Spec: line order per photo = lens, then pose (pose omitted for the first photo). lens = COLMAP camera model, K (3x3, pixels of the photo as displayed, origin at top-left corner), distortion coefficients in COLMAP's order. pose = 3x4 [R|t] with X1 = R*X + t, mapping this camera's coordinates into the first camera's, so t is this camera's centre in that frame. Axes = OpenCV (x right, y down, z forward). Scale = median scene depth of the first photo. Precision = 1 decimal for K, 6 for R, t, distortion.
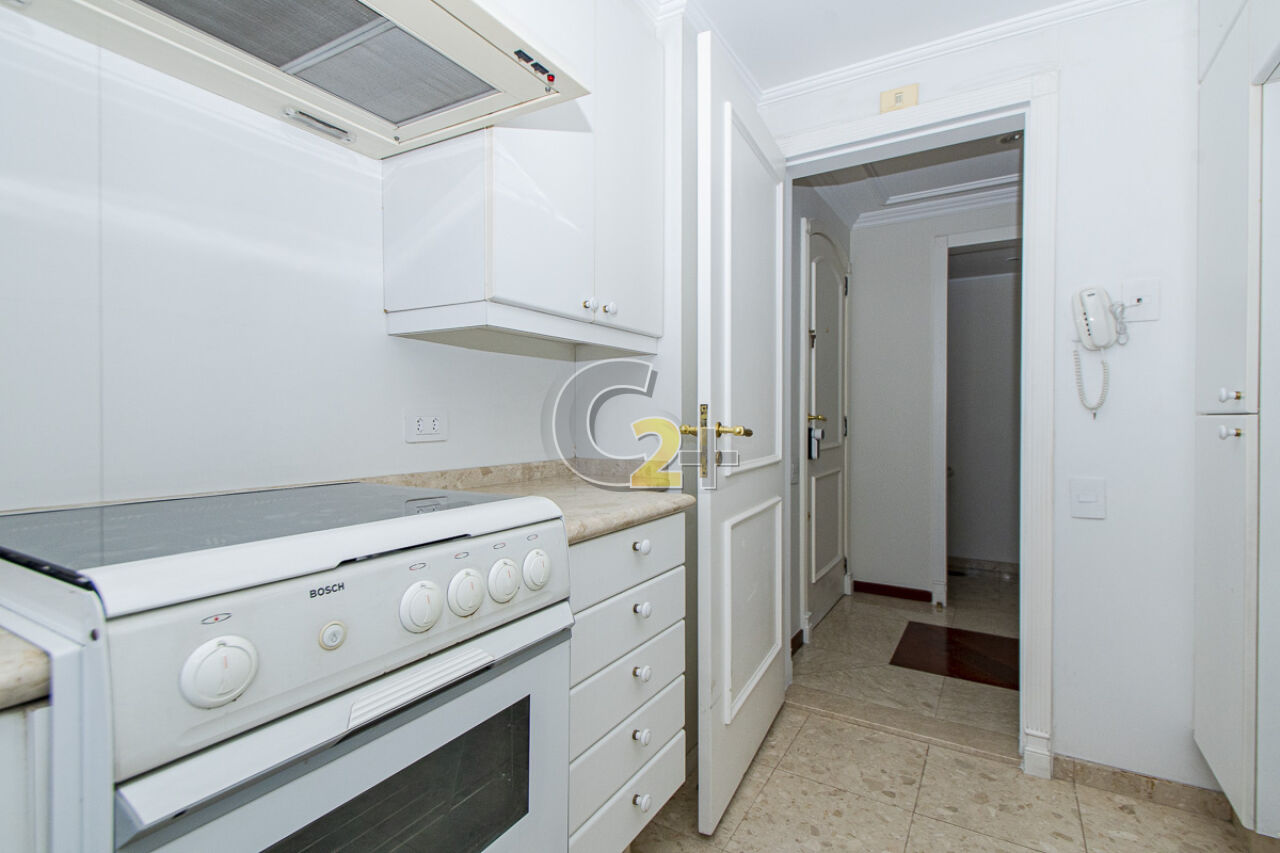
lens RADIAL K [[611.9, 0, 640.0], [0, 611.9, 426.5], [0, 0, 1]] dist [0.000748, 0.000316]
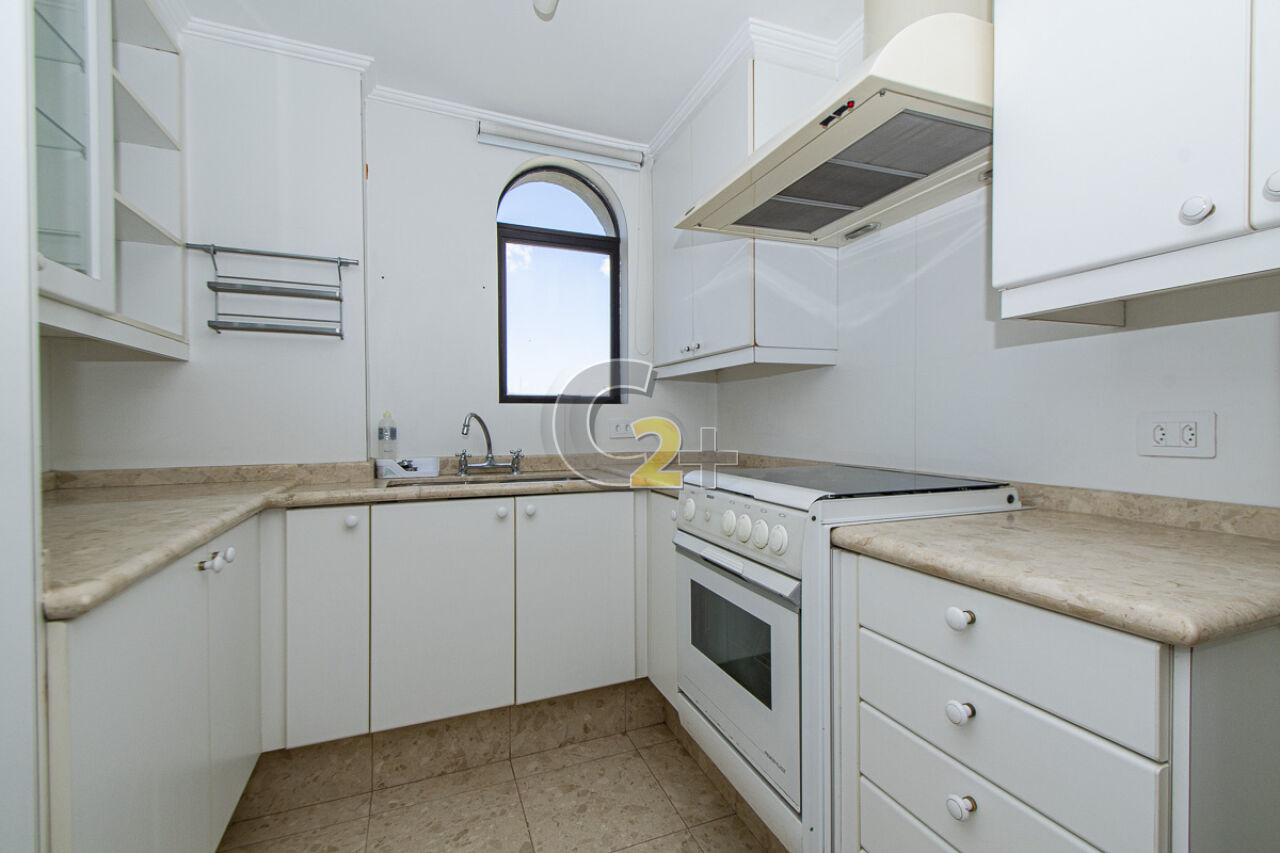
lens RADIAL K [[545.5, 0, 640.0], [0, 545.5, 426.5], [0, 0, 1]] dist [0.000539, 0.000079]
pose [[-0.618713, 0.008234, -0.785574, 0.833397], [-0.007577, 0.999836, 0.016448, -0.025114], [0.785581, 0.016129, -0.618549, 1.317203]]
